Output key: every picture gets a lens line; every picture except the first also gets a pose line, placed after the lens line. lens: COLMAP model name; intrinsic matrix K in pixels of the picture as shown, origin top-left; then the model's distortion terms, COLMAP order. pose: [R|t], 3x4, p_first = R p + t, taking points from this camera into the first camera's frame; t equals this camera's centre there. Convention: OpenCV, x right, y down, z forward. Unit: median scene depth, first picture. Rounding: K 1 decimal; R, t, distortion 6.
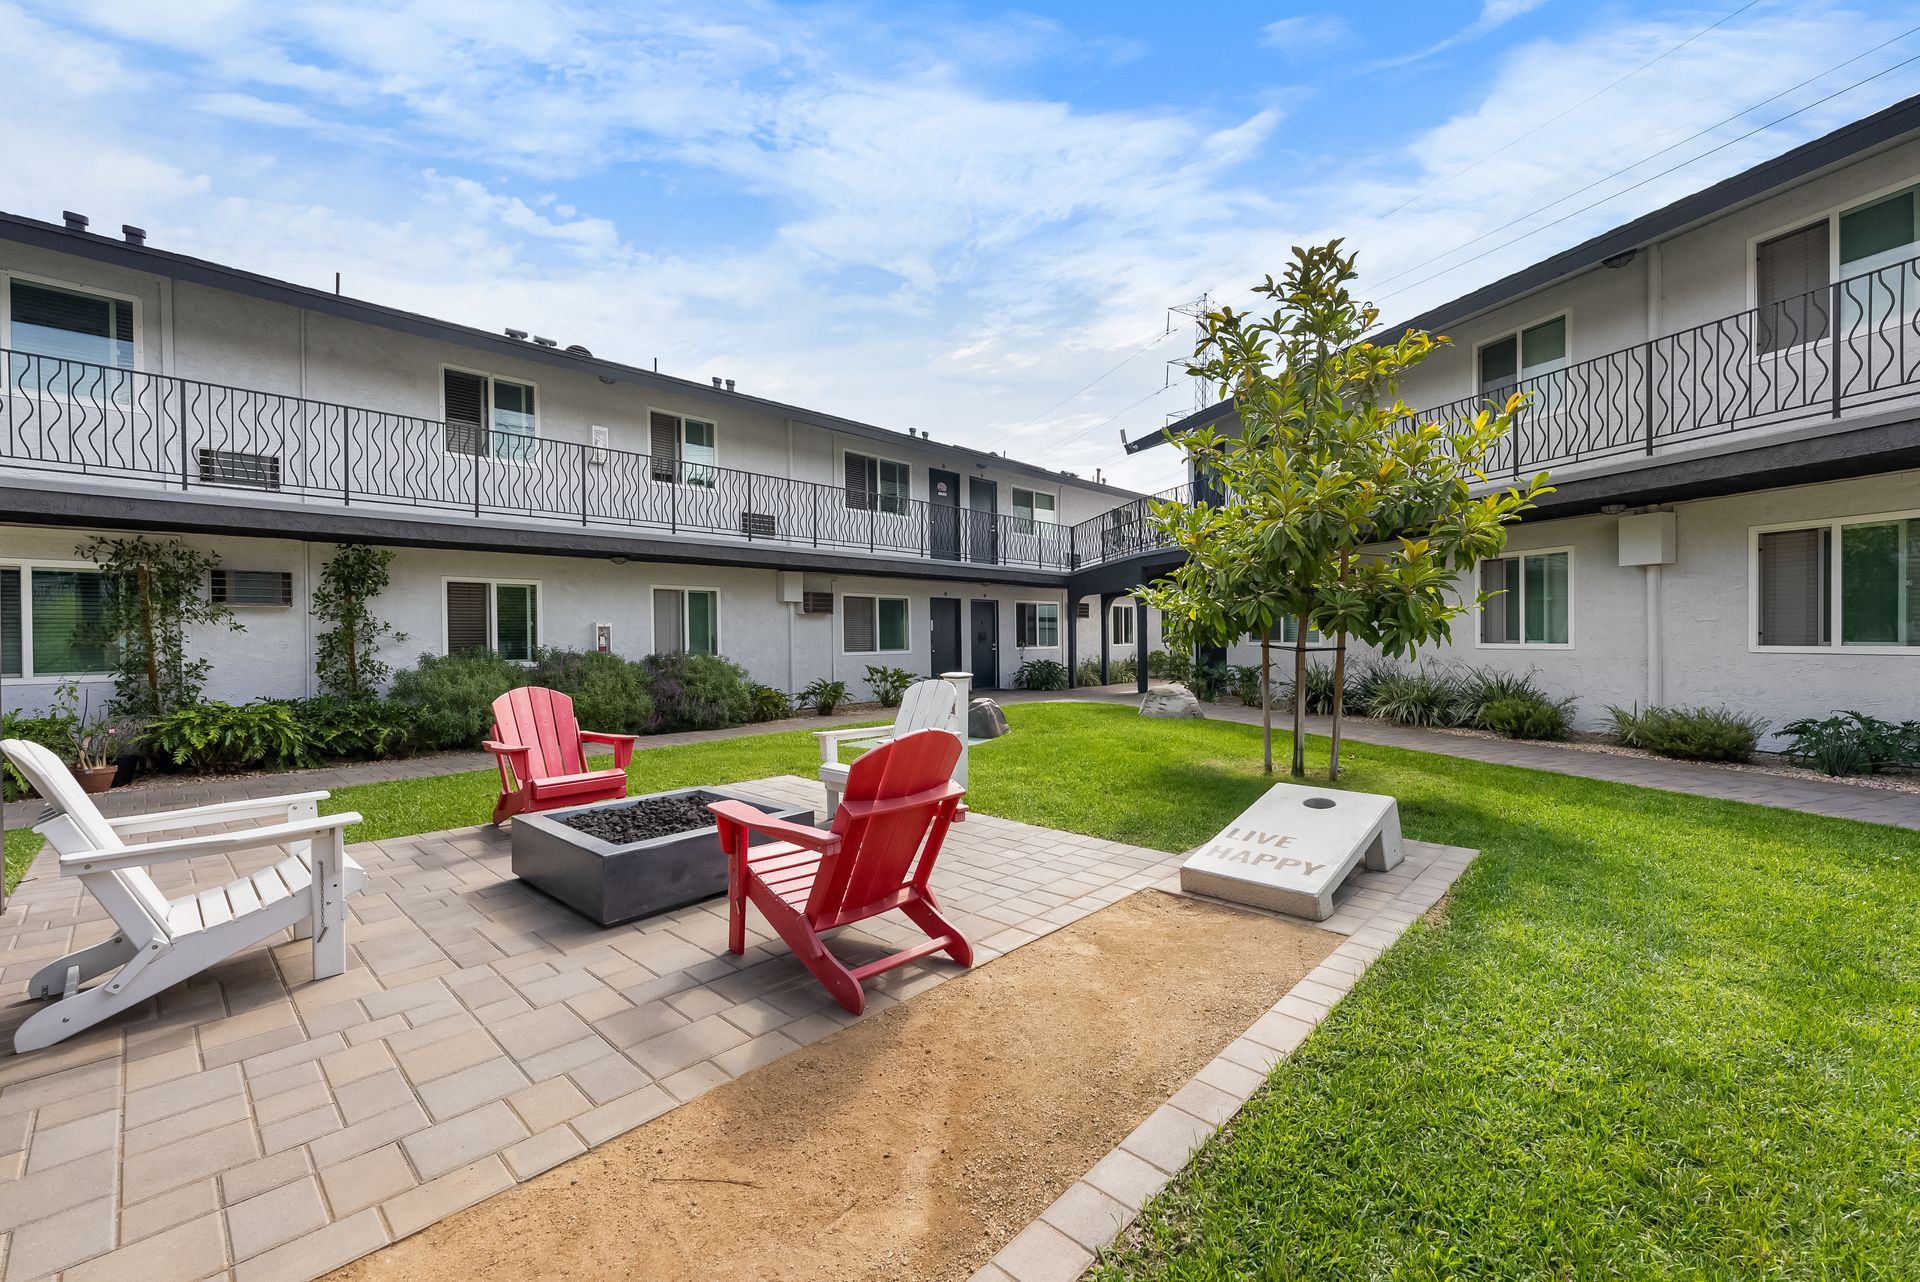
lens RADIAL K [[779.5, 0, 960.0], [0, 779.5, 641.0], [0, 0, 1]] dist [0.000717, 0.000078]
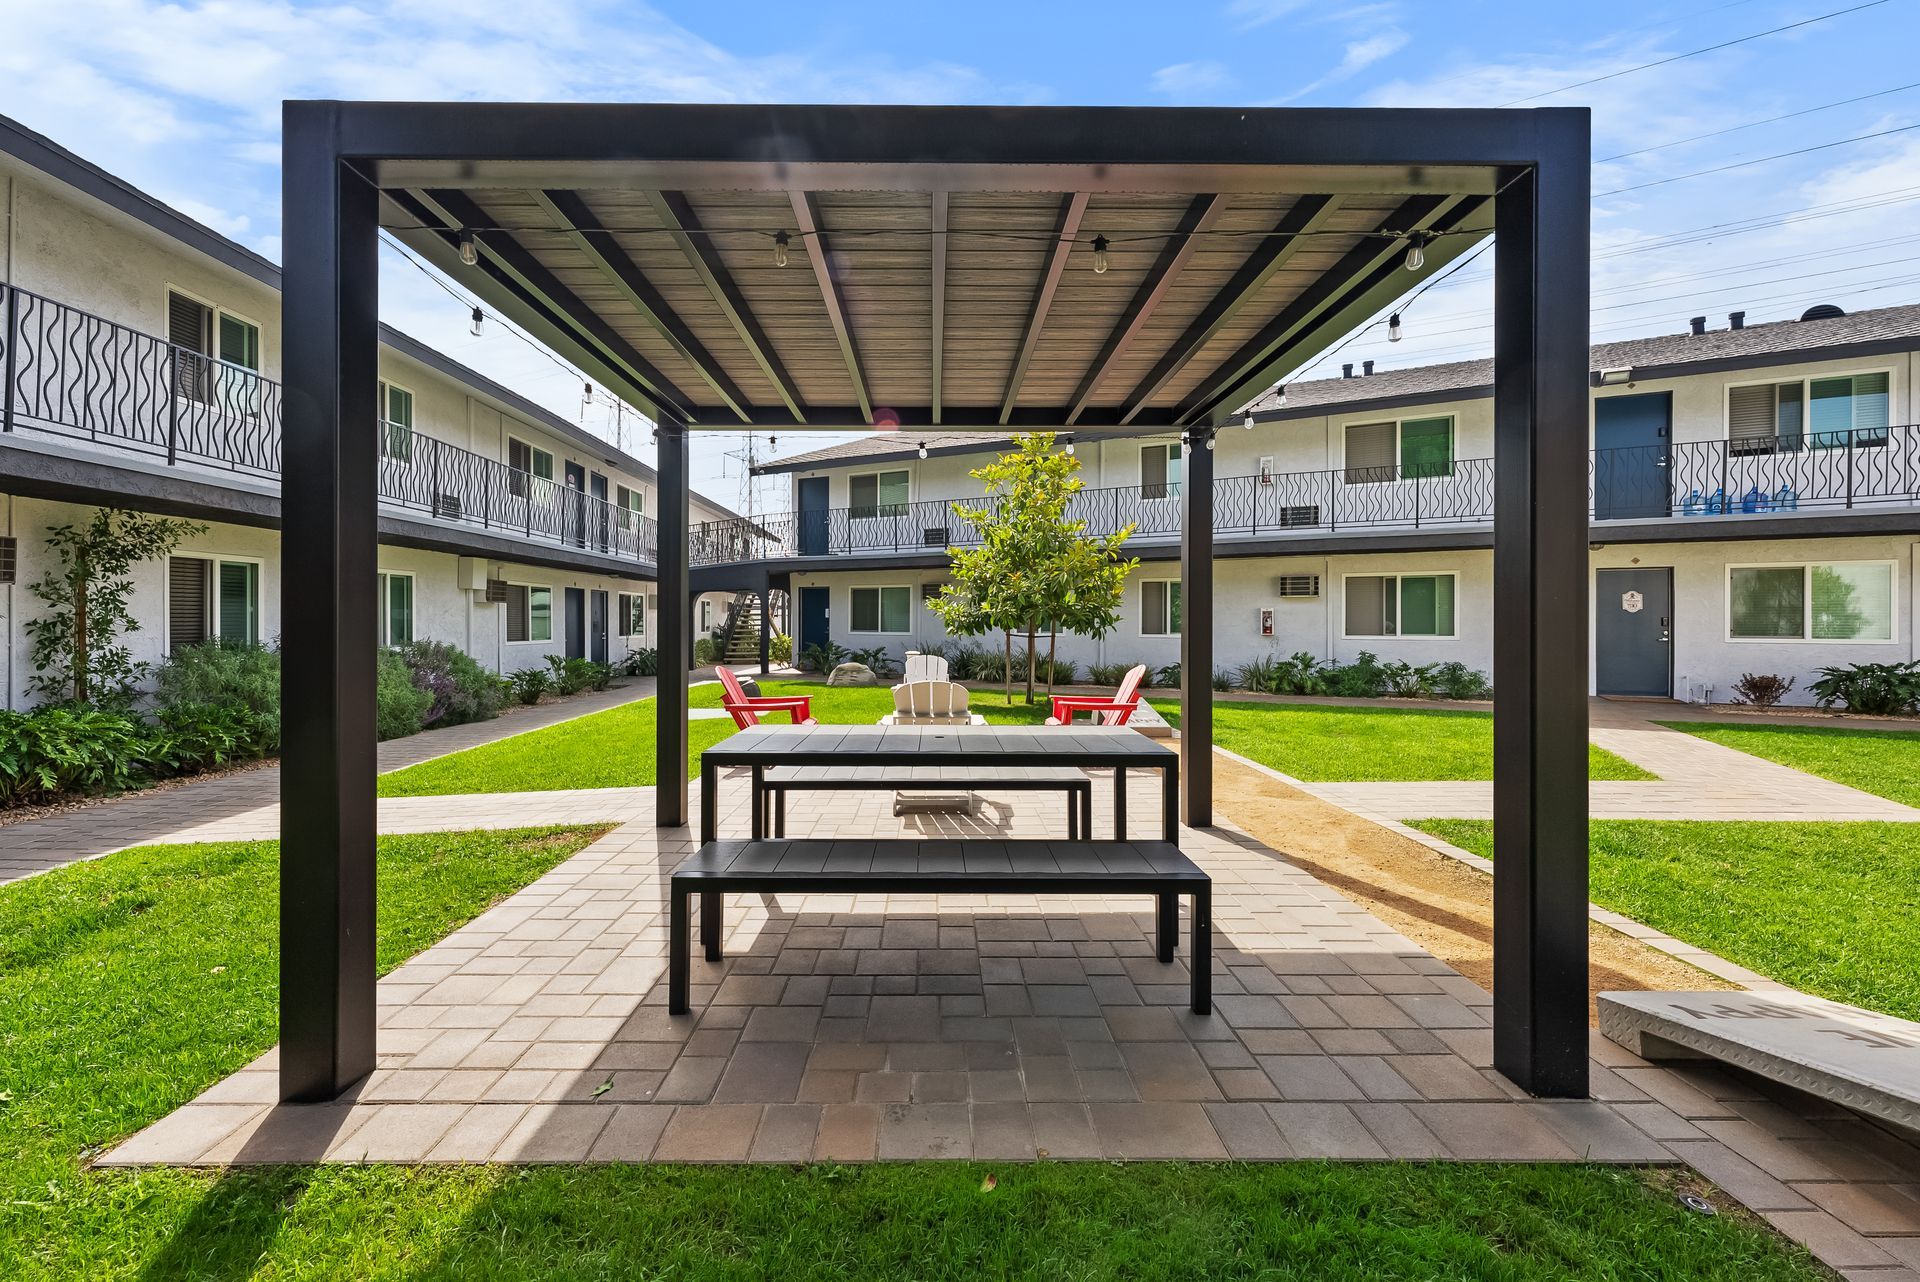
lens RADIAL K [[782.3, 0, 956.4], [0, 782.3, 620.8], [0, 0, 1]] dist [0.000049, 0.000011]
pose [[0.715092, 0.010310, 0.698955, -0.594870], [-0.002196, 0.999919, -0.012502, -0.001587], [-0.699027, 0.007405, 0.715057, -0.126822]]
